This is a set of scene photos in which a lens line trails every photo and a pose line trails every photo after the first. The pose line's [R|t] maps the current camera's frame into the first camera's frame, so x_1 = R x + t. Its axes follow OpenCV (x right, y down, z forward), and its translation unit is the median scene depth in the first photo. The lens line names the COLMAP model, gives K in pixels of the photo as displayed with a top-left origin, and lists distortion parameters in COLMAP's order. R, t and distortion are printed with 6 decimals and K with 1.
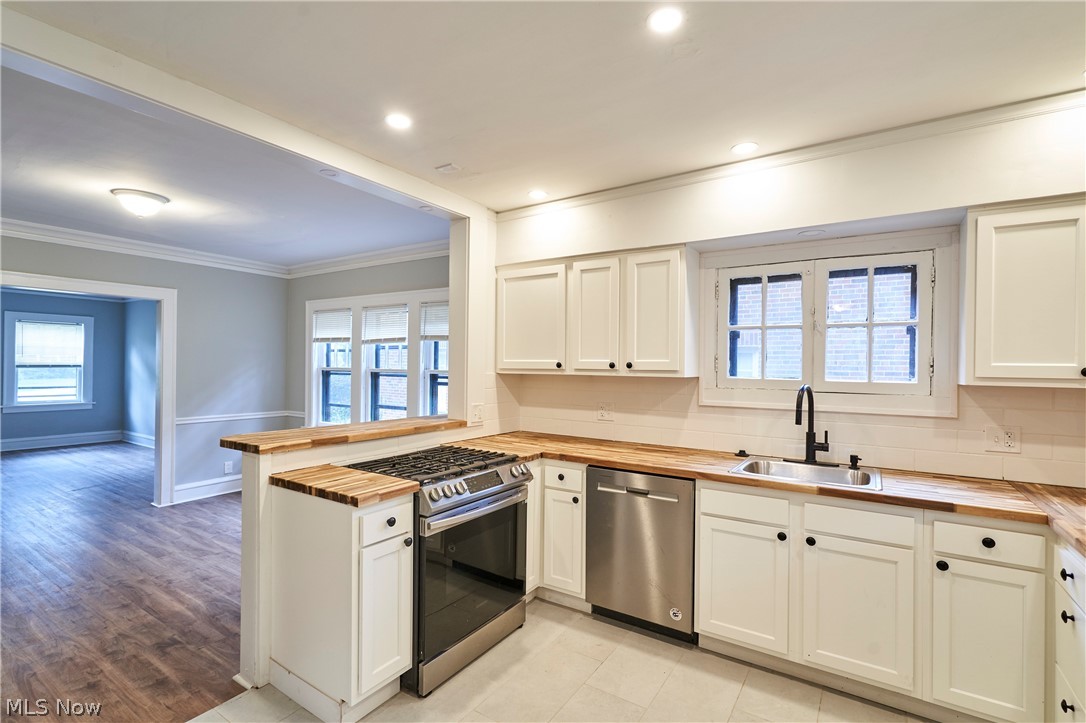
lens RADIAL K [[503.4, 0, 543.0], [0, 503.4, 361.5], [0, 0, 1]] dist [-0.002829, 0.000032]
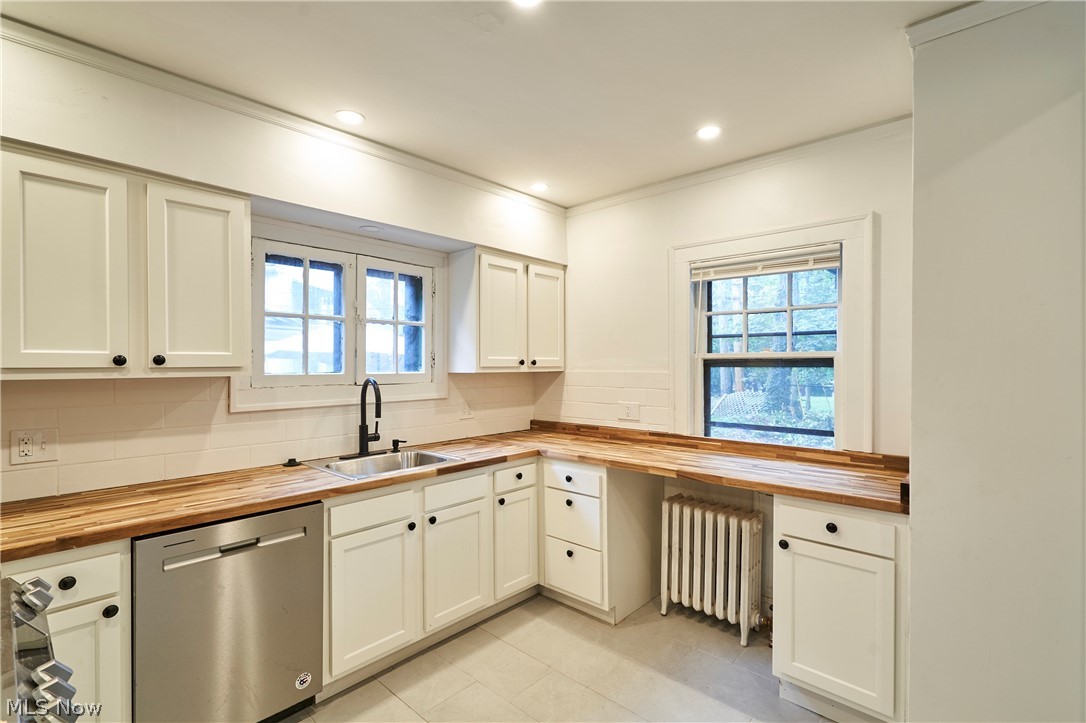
lens RADIAL K [[503.4, 0, 543.0], [0, 503.4, 361.5], [0, 0, 1]] dist [-0.002829, 0.000032]
pose [[0.157094, -0.010032, 0.987533, -0.416531], [-0.004740, 0.999929, 0.010911, 0.000135], [-0.987572, -0.006395, 0.157036, 0.491237]]
